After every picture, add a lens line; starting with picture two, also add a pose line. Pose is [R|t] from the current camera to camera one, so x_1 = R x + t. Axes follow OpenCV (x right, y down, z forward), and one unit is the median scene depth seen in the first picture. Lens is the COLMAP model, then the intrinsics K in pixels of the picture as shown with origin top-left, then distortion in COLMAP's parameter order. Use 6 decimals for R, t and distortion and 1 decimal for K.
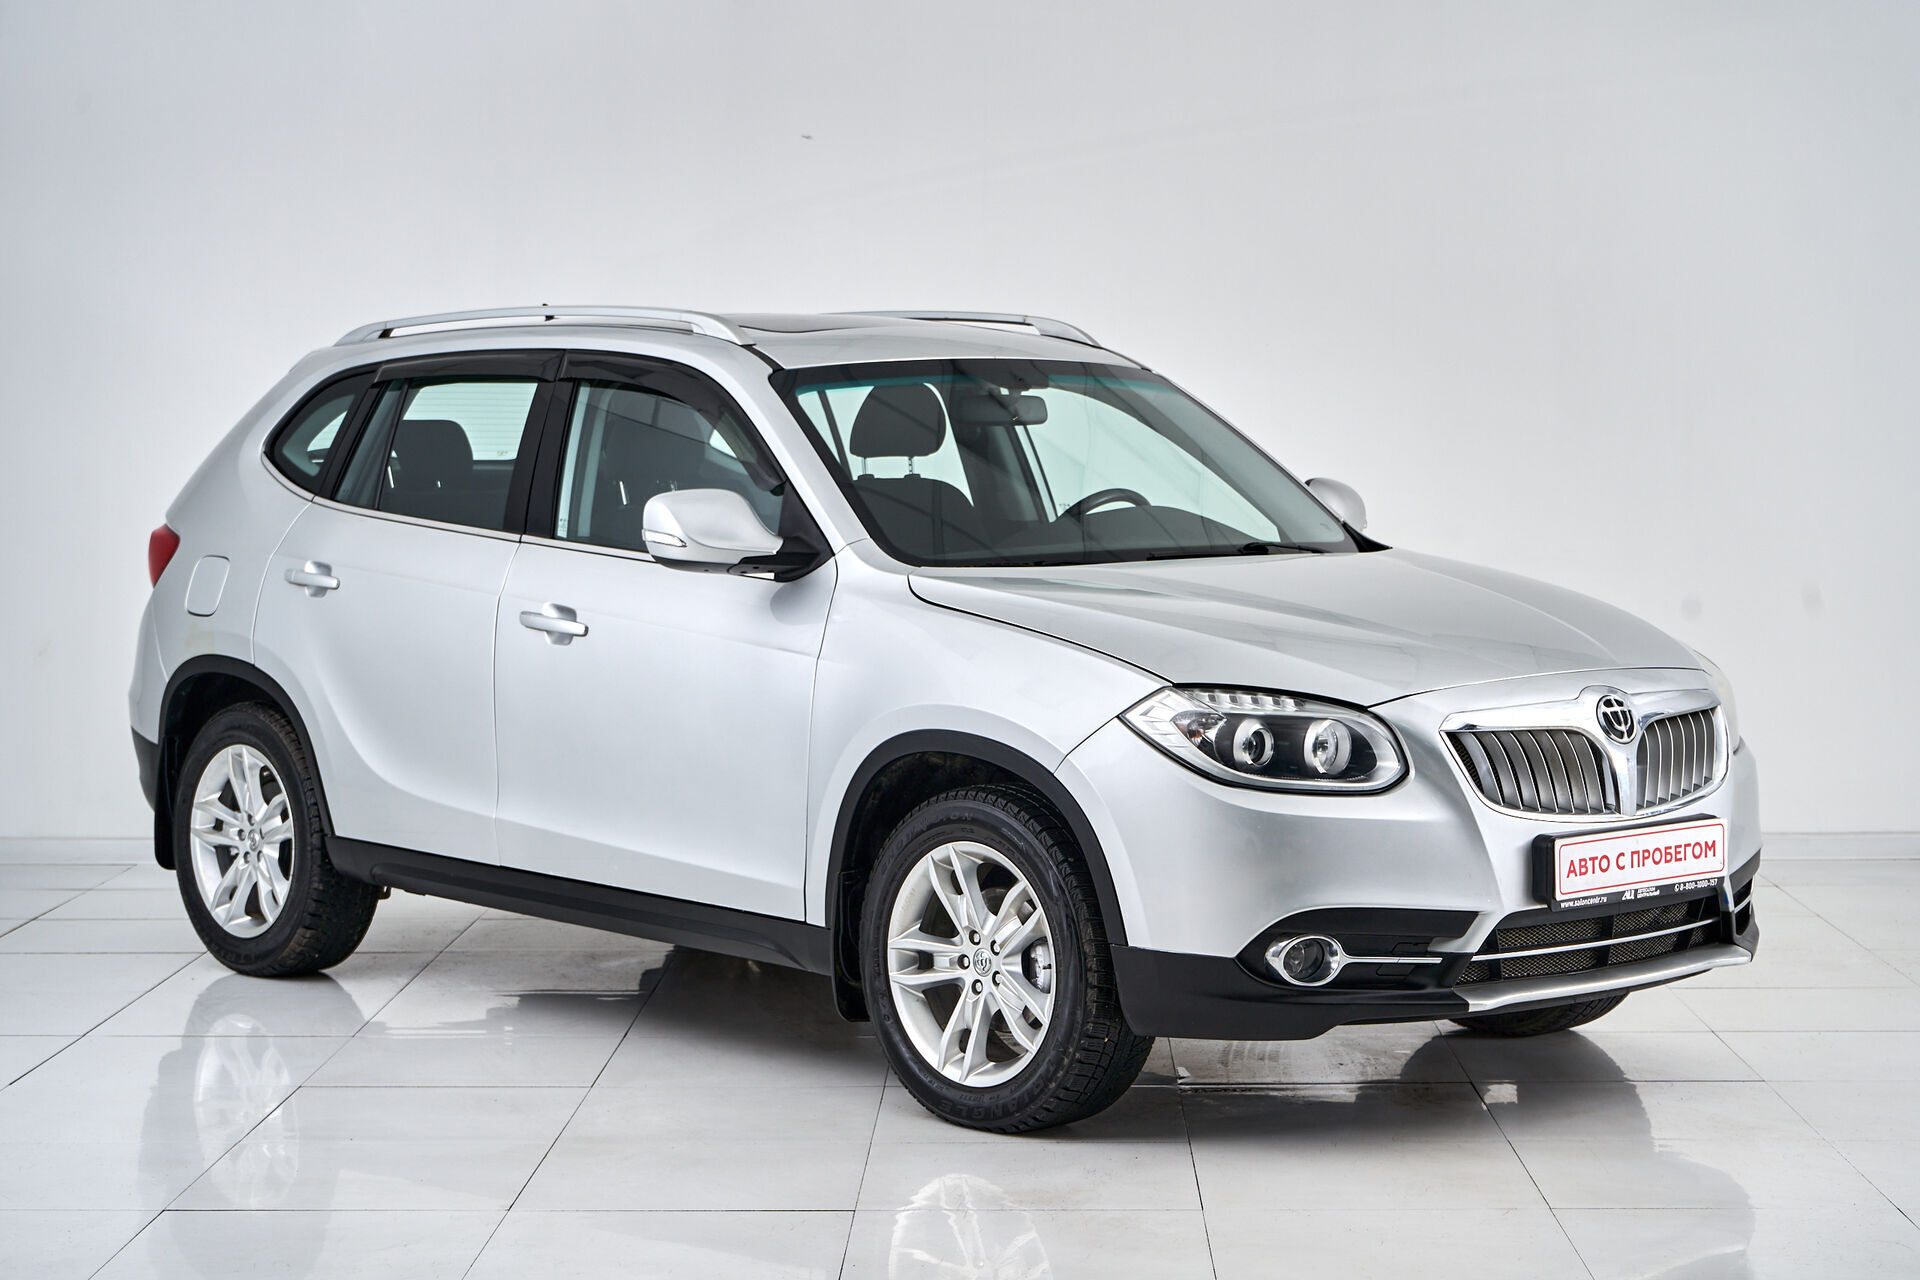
lens RADIAL K [[3607.5, 0, 960.0], [0, 3607.5, 640.0], [0, 0, 1]] dist [-0.024169, -0.061333]
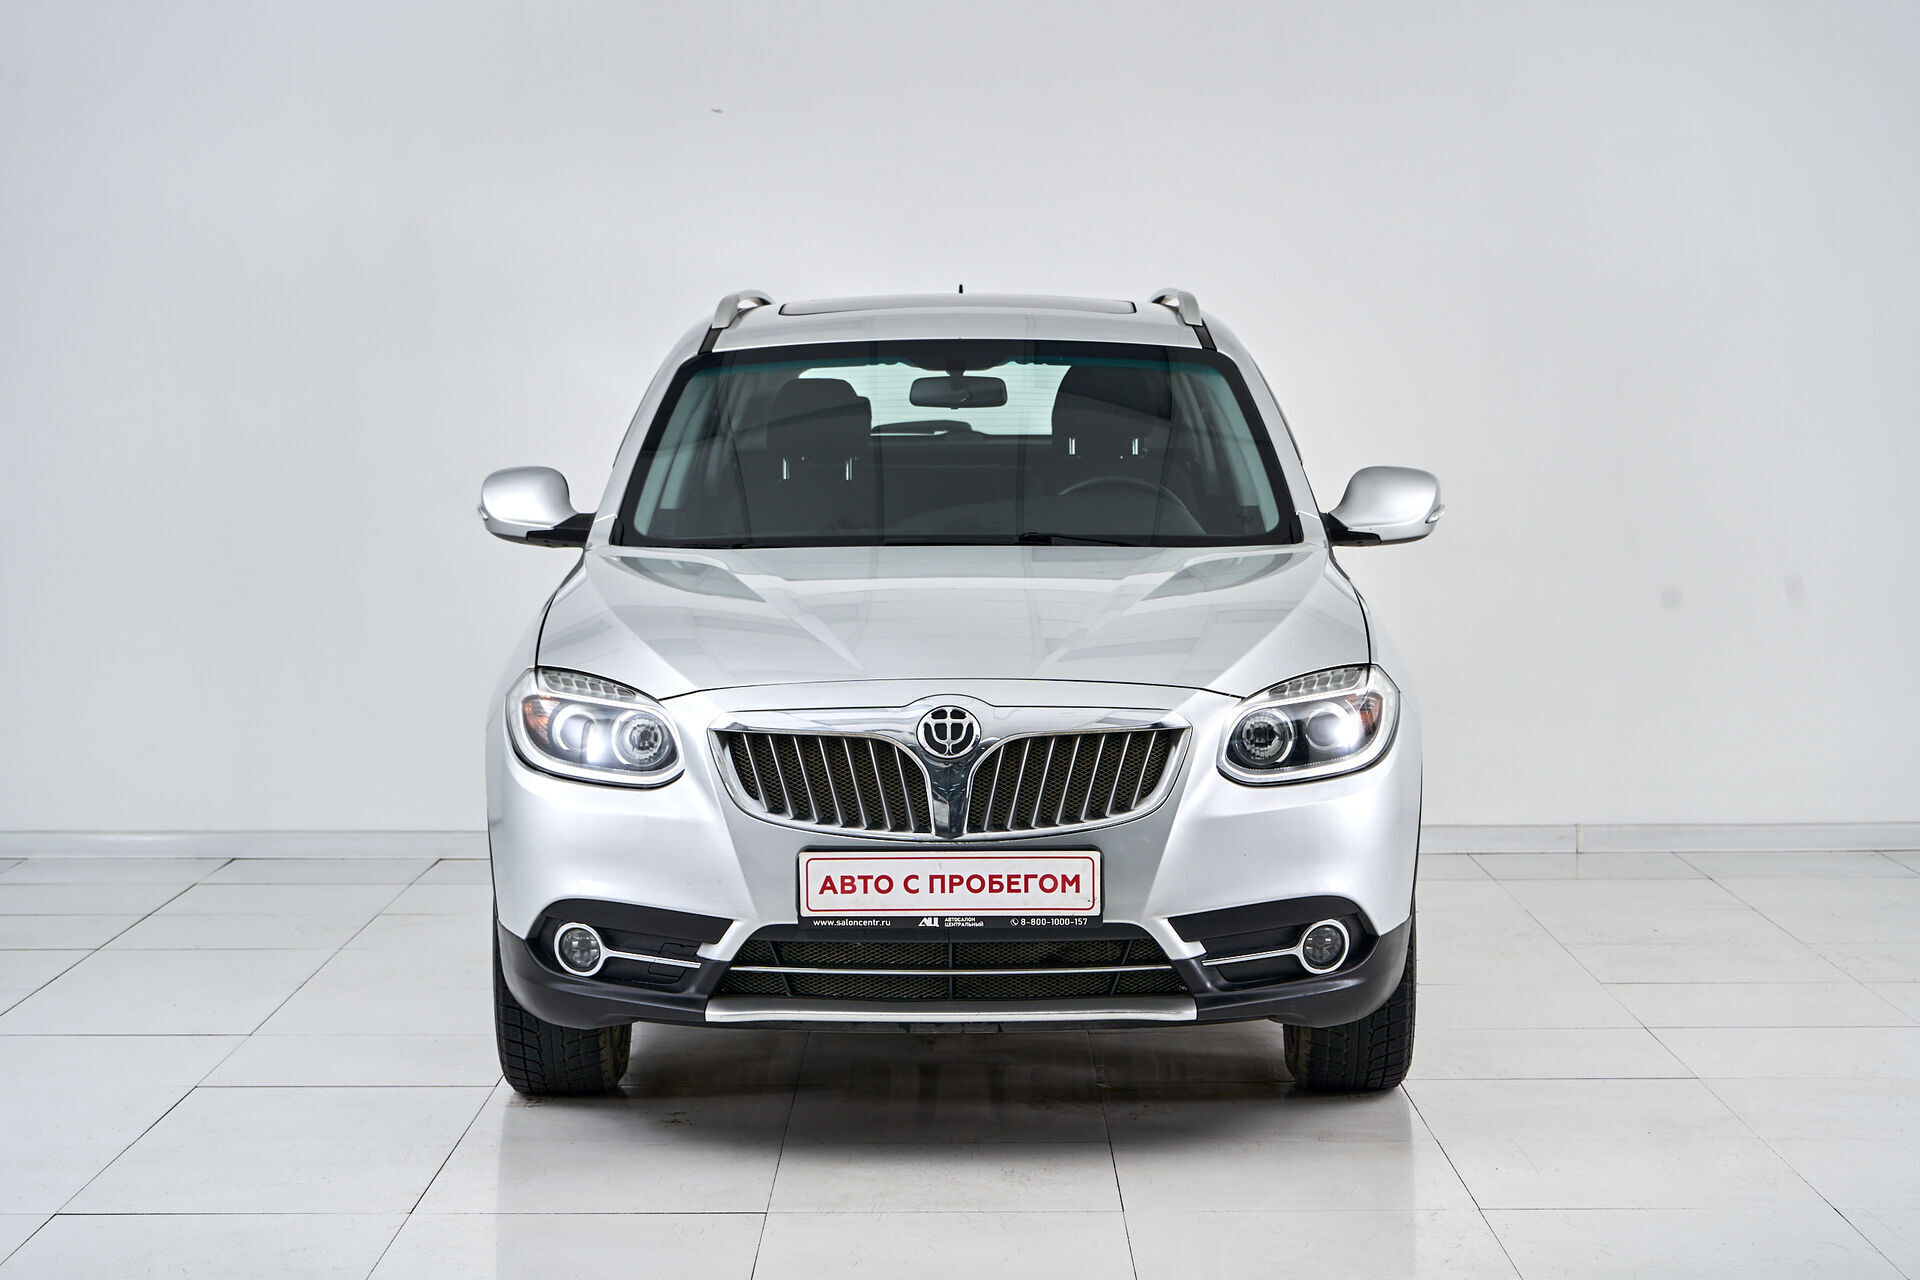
lens RADIAL K [[3607.5, 0, 960.0], [0, 3607.5, 640.0], [0, 0, 1]] dist [-0.024169, -0.061333]
pose [[0.726056, 0.047821, -0.685971, 0.820649], [-0.039382, 0.998833, 0.027949, -0.027663], [0.686507, 0.006723, 0.727092, 0.330071]]
